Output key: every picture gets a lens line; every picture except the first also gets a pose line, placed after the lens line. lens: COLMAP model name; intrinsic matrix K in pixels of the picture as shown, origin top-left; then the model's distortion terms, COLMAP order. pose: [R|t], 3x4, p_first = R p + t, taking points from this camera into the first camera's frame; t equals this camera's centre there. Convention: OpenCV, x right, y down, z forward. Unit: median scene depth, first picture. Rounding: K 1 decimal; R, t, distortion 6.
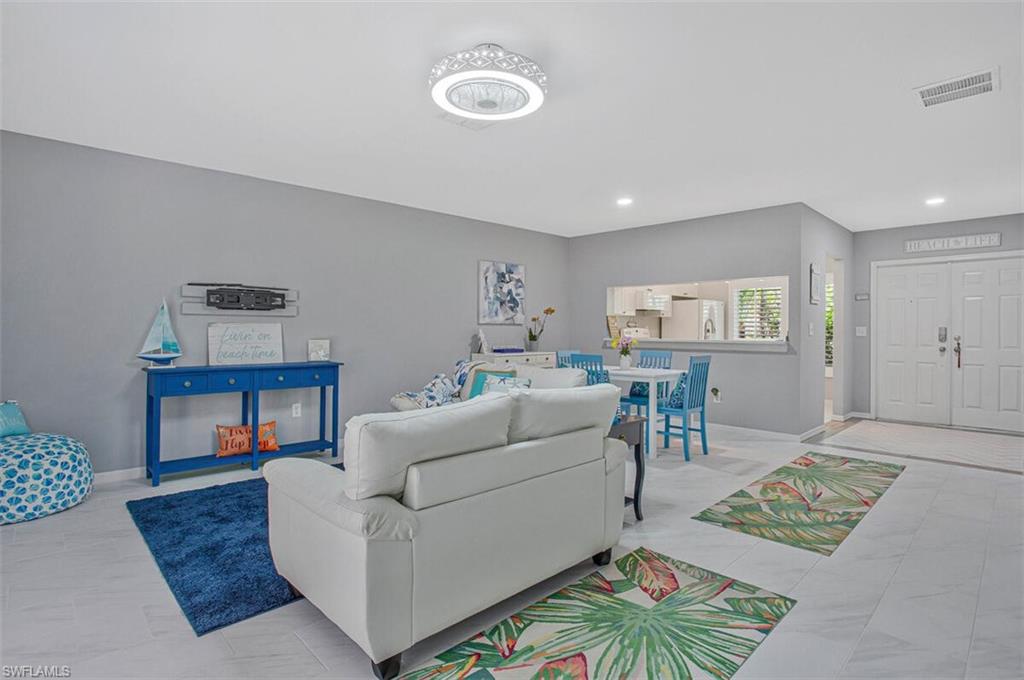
lens RADIAL K [[526.9, 0, 463.8], [0, 526.9, 327.3], [0, 0, 1]] dist [-0.062412, 0.018837]
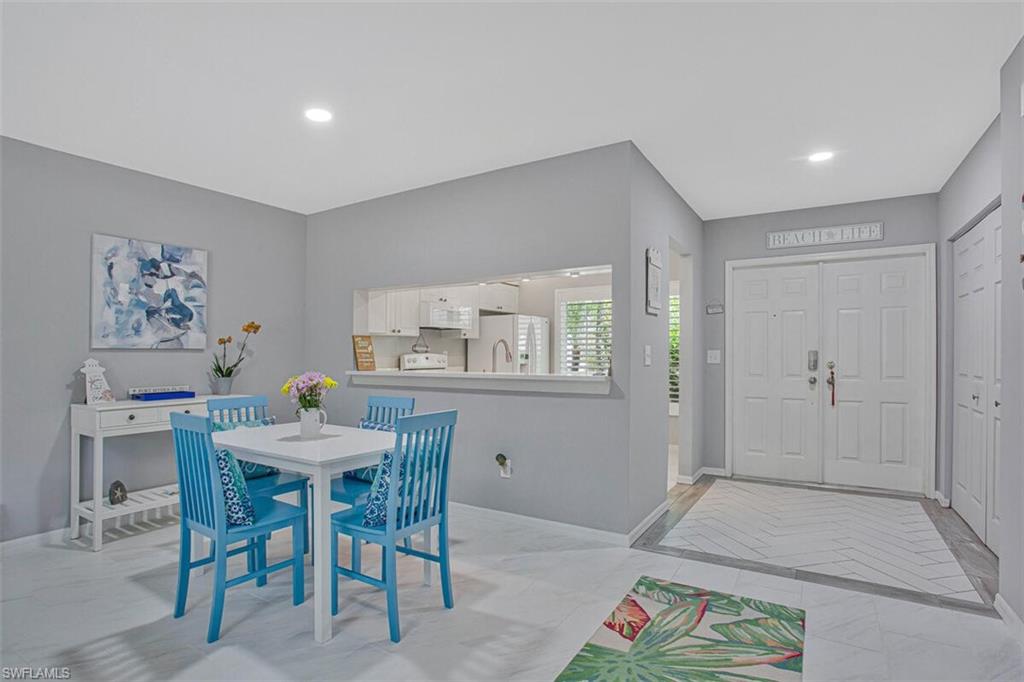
lens RADIAL K [[526.9, 0, 453.5], [0, 526.9, 357.5], [0, 0, 1]] dist [-0.062412, 0.018837]
pose [[0.975936, -0.008323, 0.217900, 0.272992], [0.006256, 0.999929, 0.010178, -0.000908], [-0.217969, -0.008570, 0.975918, 0.384215]]
